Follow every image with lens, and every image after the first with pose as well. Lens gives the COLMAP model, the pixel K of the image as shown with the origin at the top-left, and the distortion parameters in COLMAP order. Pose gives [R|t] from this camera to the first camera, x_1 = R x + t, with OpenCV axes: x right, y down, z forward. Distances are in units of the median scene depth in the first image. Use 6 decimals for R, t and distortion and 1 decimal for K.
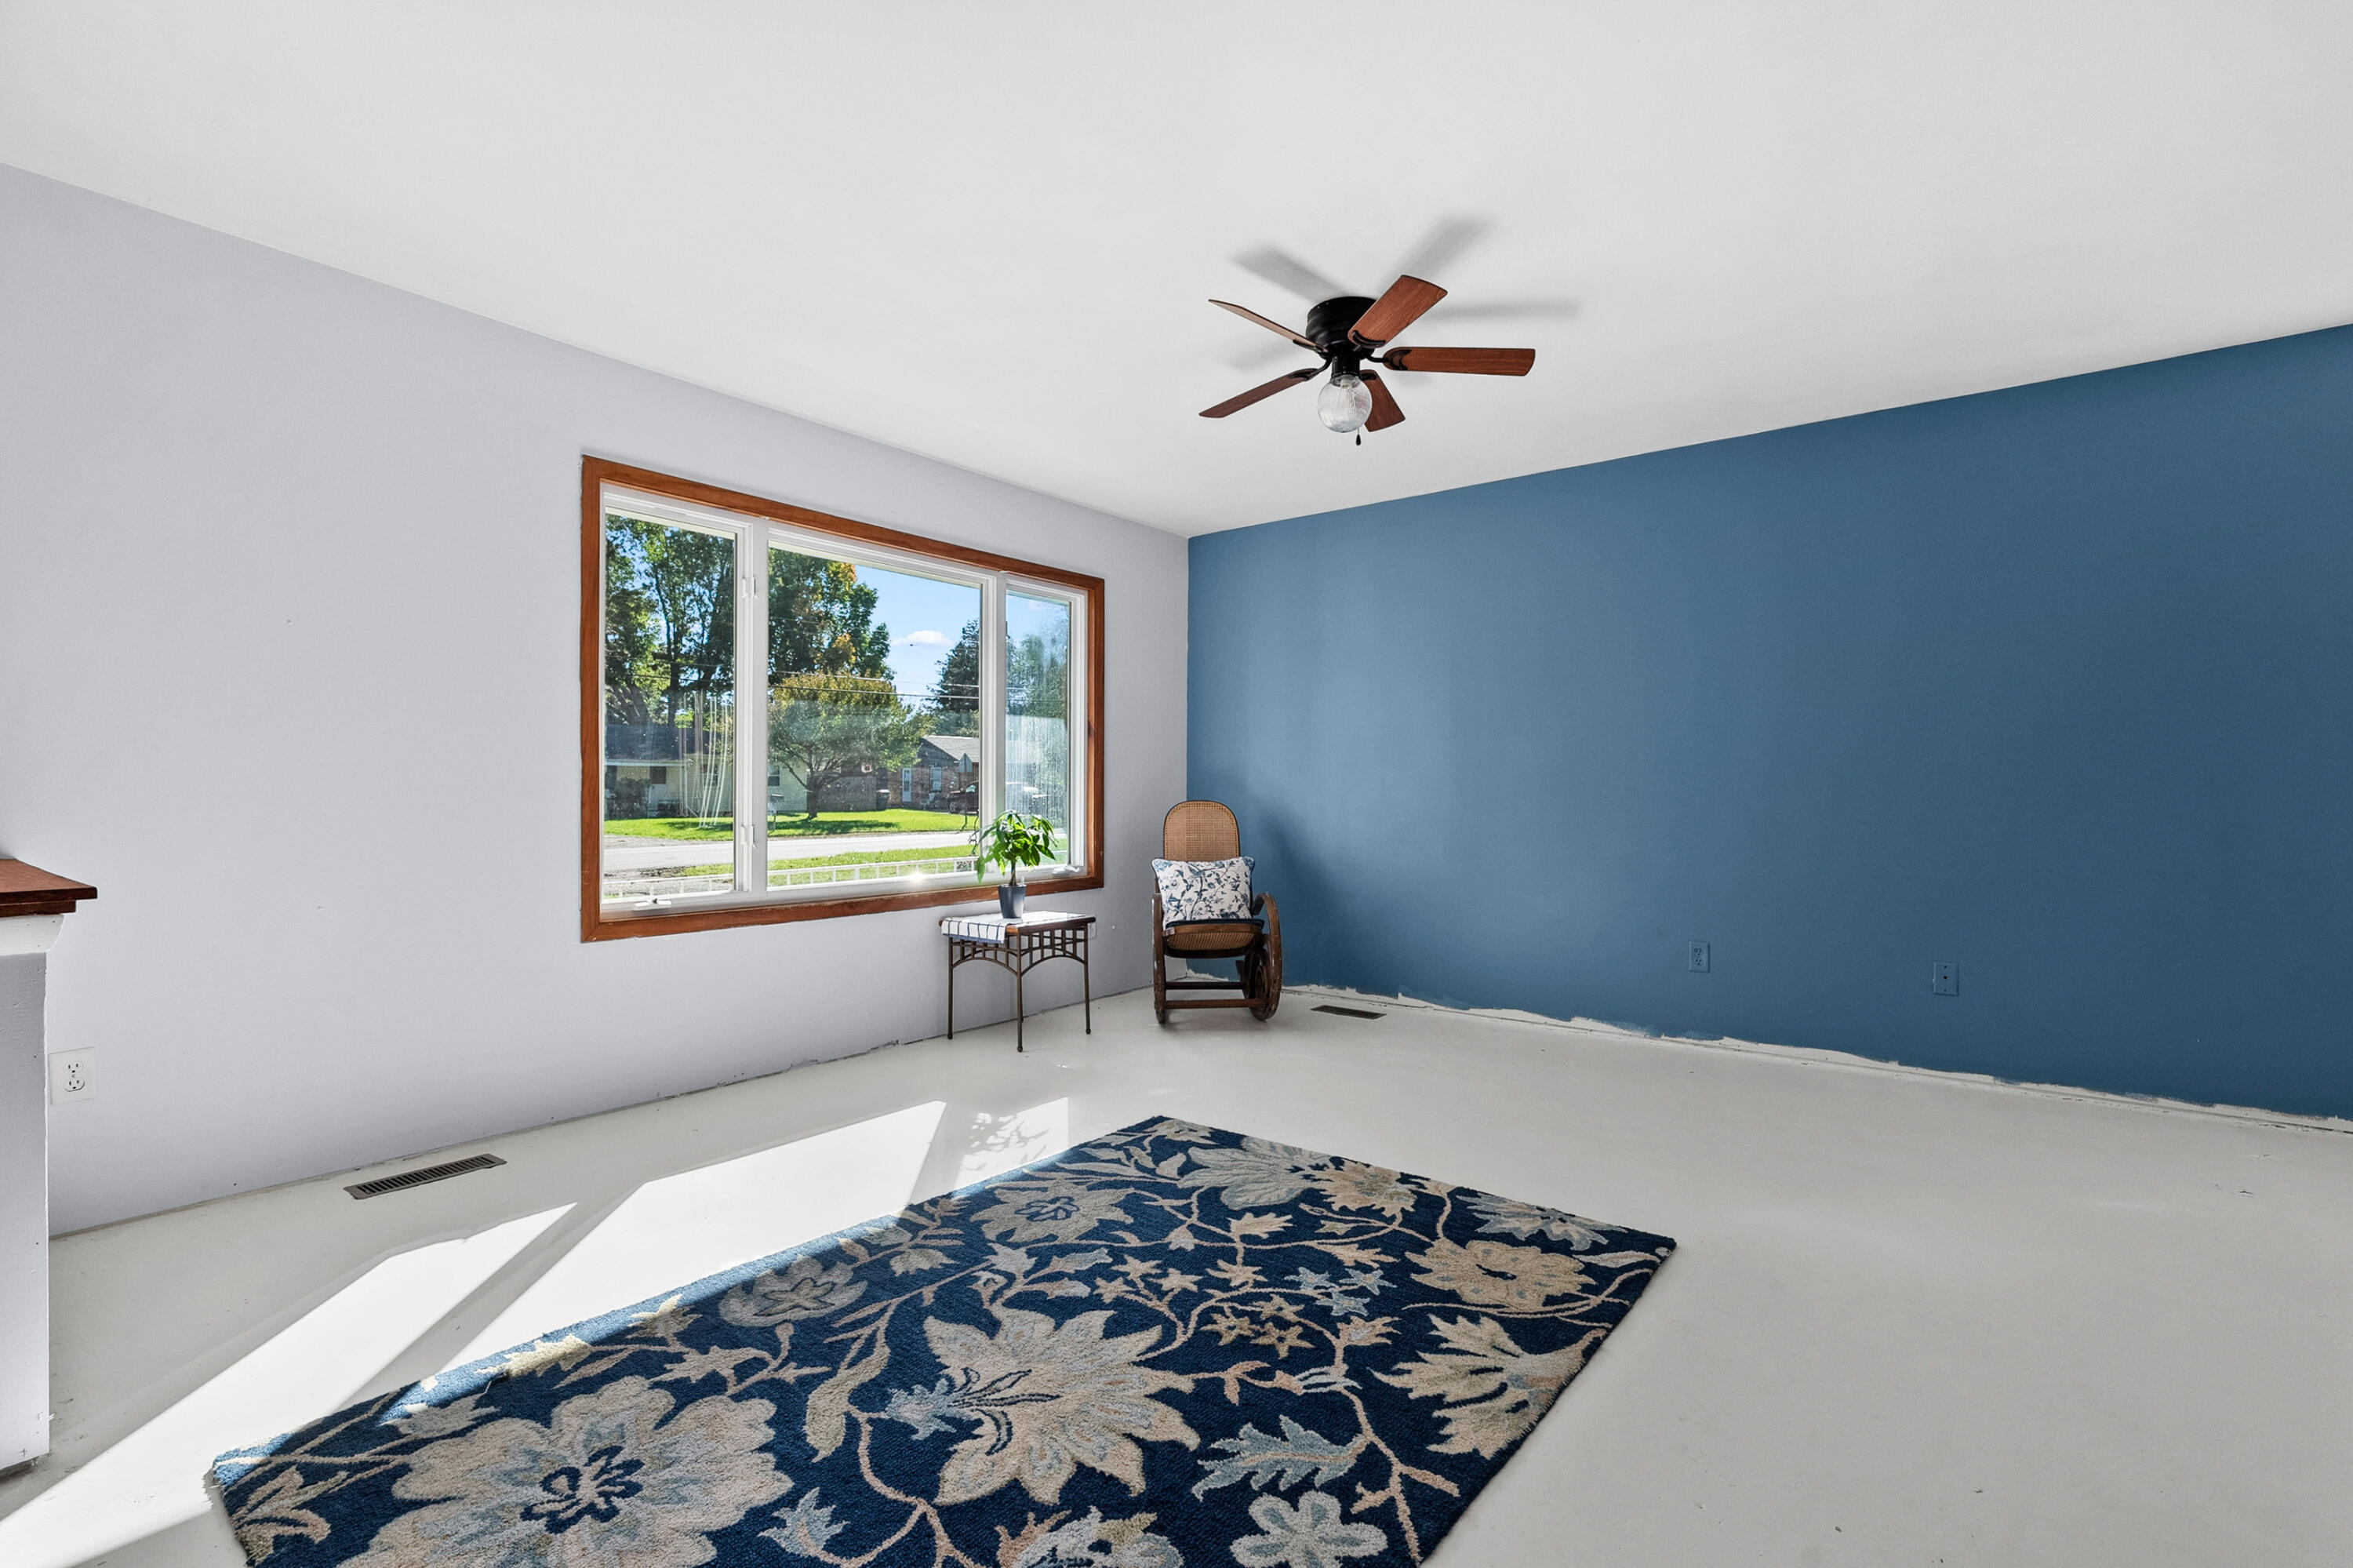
lens RADIAL K [[1059.2, 0, 1182.7], [0, 1059.2, 782.4], [0, 0, 1]] dist [-0.008606, 0.001240]
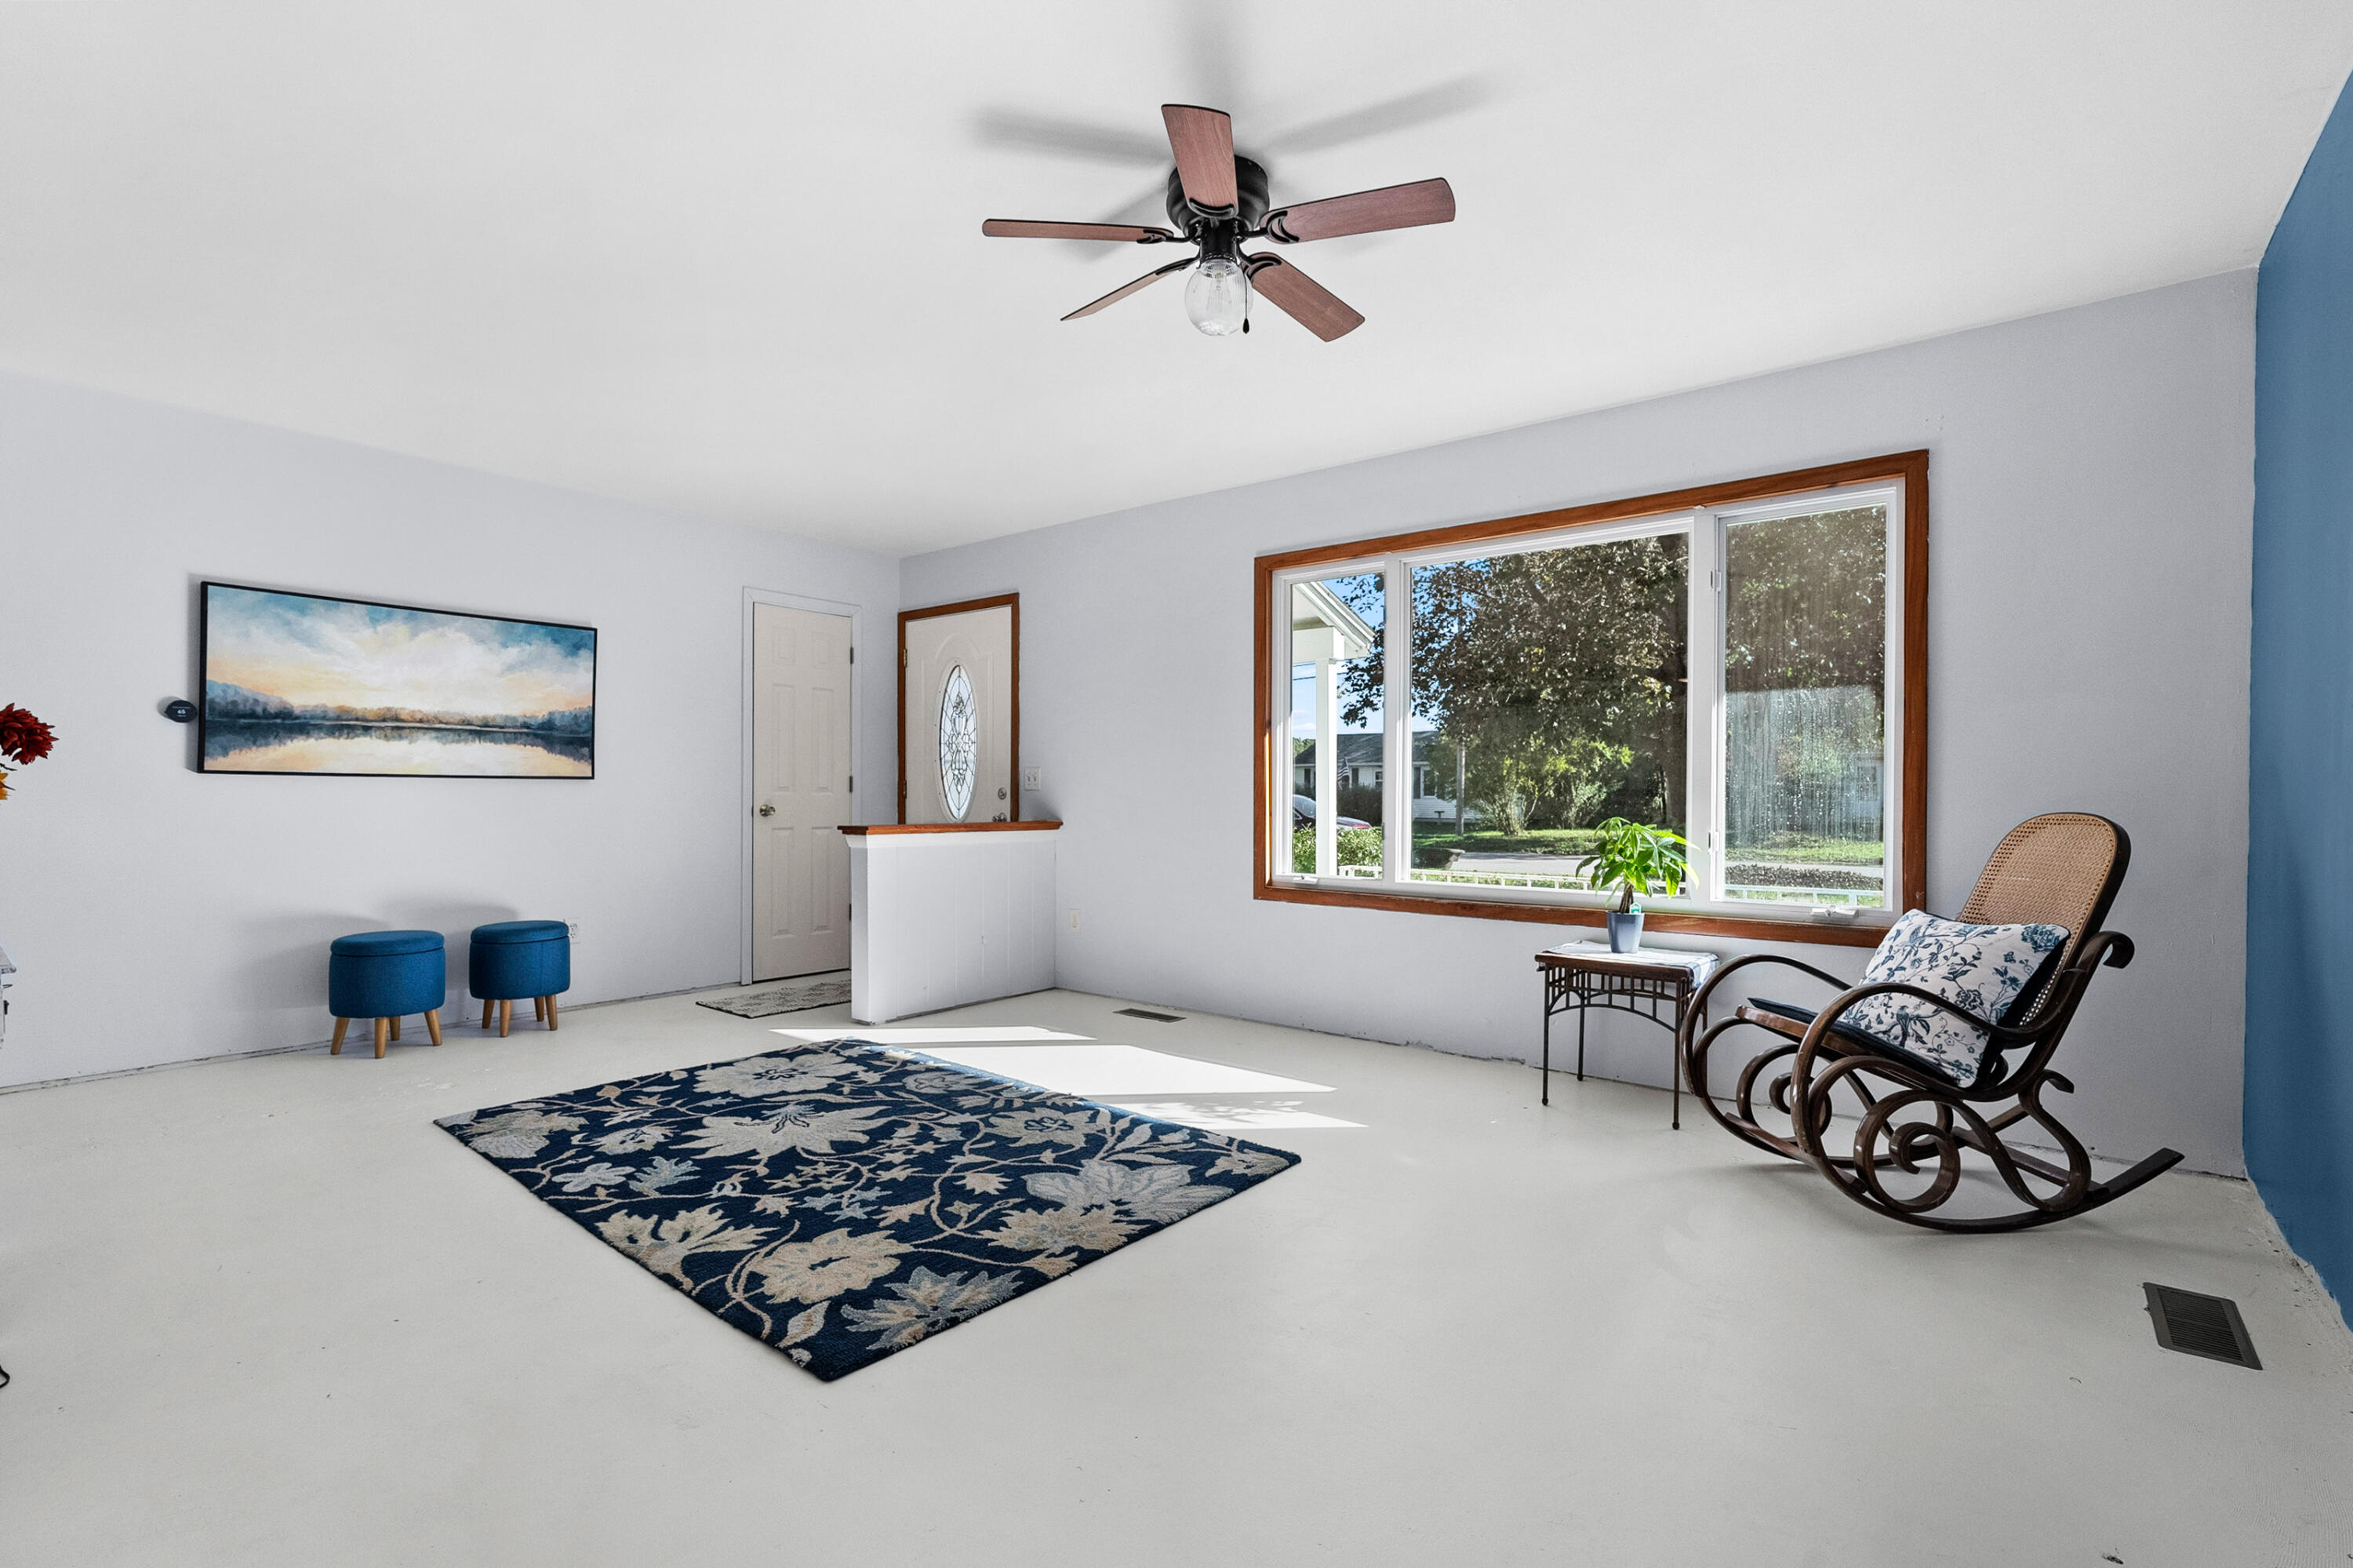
lens RADIAL K [[1059.2, 0, 1142.3], [0, 1059.2, 800.6], [0, 0, 1]] dist [-0.008606, 0.001240]
pose [[-0.031150, 0.003854, -0.999507, 1.318215], [0.002745, 0.999989, 0.003771, 0.018537], [0.999511, -0.002626, -0.031160, 1.355417]]
